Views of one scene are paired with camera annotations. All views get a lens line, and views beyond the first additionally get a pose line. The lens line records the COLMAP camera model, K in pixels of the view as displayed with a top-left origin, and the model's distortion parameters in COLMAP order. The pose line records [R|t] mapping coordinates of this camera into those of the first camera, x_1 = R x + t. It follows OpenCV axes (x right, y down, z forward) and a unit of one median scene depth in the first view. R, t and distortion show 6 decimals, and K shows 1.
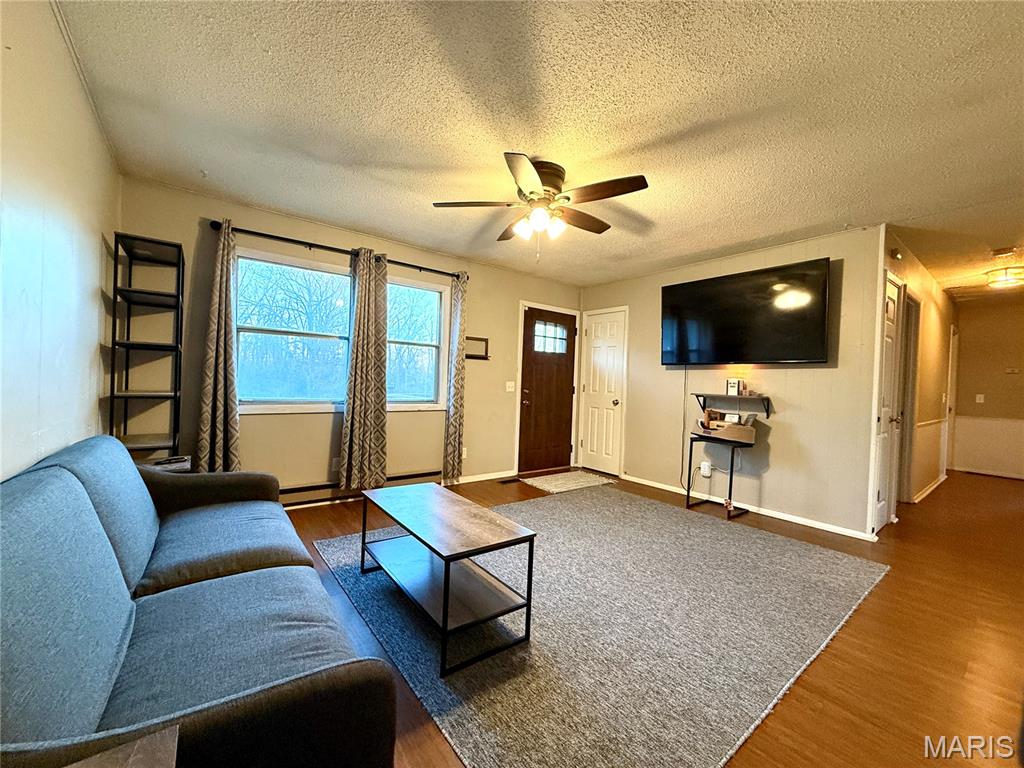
lens RADIAL K [[407.8, 0, 507.2], [0, 407.8, 388.7], [0, 0, 1]] dist [-0.003787, 0.000056]
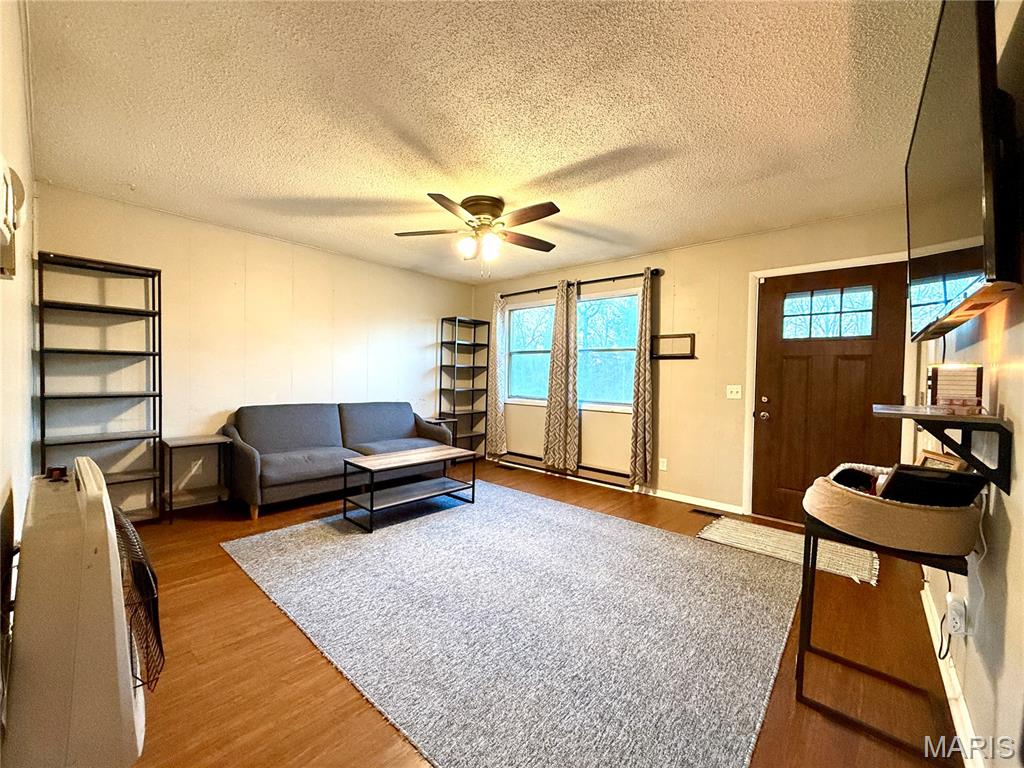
lens RADIAL K [[407.8, 0, 508.6], [0, 407.8, 388.4], [0, 0, 1]] dist [-0.003787, 0.000056]
pose [[0.188904, -0.001350, -0.981995, 0.720774], [-0.035281, 0.999344, -0.008160, 0.009945], [0.981362, 0.036187, 0.188733, 0.493771]]
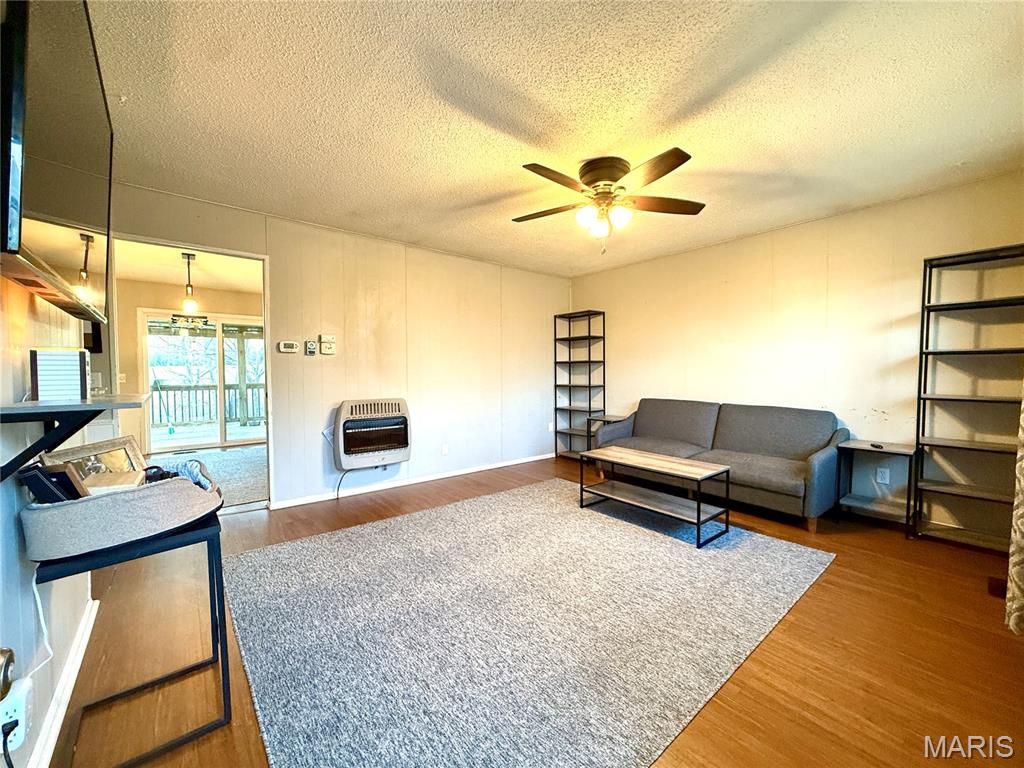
lens RADIAL K [[407.8, 0, 514.1], [0, 407.8, 374.6], [0, 0, 1]] dist [-0.003787, 0.000056]
pose [[-0.998378, -0.034038, -0.045636, 0.194864], [-0.035625, 0.998773, 0.034411, -0.026866], [0.044409, 0.035981, -0.998365, 1.169021]]
